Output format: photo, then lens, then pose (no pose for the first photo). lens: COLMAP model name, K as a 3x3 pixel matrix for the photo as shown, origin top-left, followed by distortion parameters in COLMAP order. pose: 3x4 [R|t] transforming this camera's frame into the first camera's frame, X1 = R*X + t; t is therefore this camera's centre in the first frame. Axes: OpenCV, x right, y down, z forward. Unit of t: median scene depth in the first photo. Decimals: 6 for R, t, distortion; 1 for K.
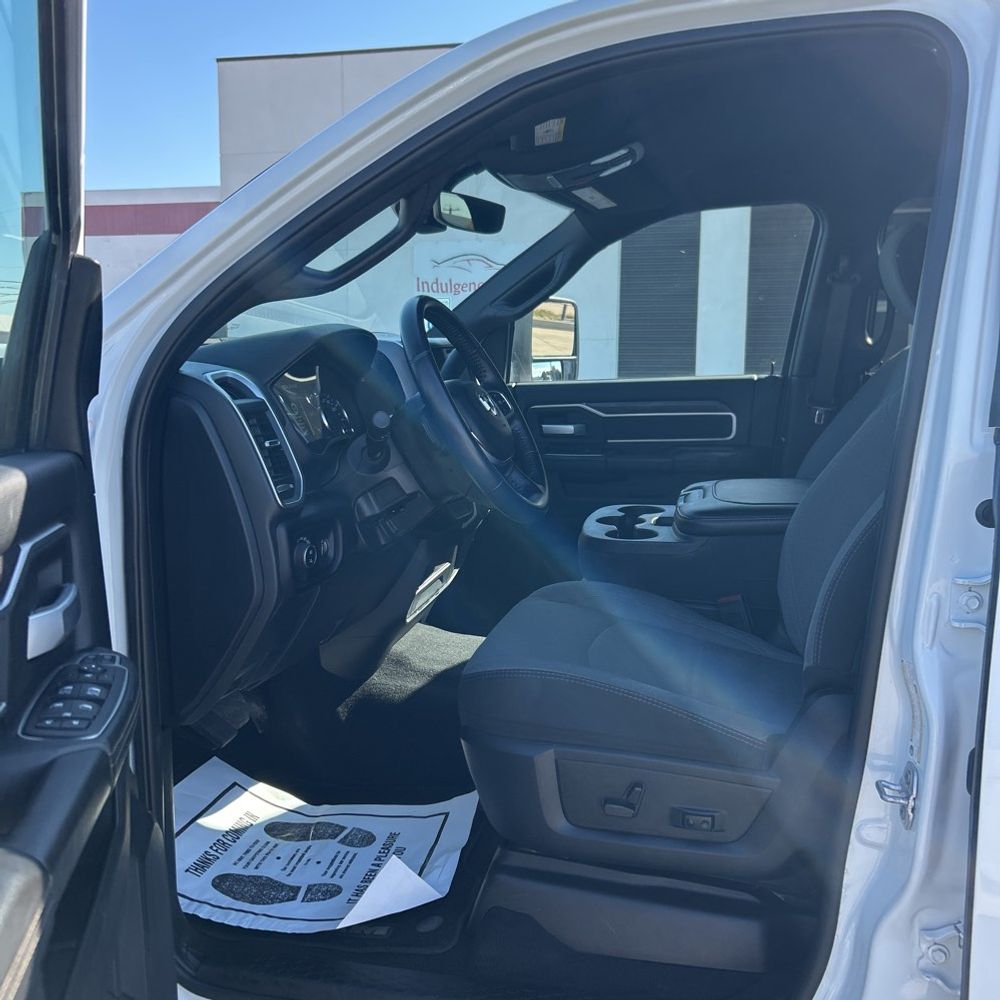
lens RADIAL K [[986.2, 0, 500.0], [0, 986.2, 500.0], [0, 0, 1]] dist [0.121903, -0.010147]
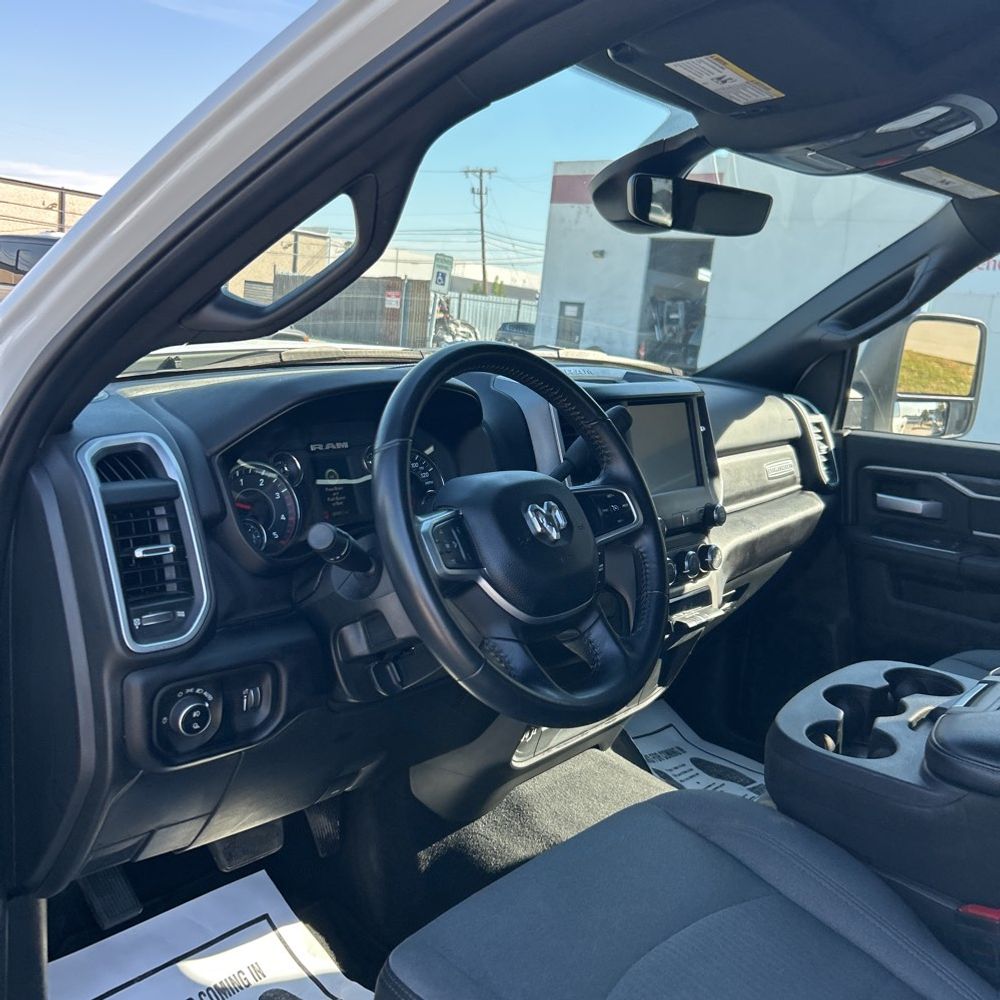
lens RADIAL K [[992.3, 0, 510.6], [0, 992.3, 501.1], [0, 0, 1]] dist [0.078255, -0.126997]
pose [[0.878711, 0.162955, -0.448679, 0.192325], [-0.147542, 0.986620, 0.069377, -0.116618], [0.453981, 0.005236, 0.890996, 0.334048]]
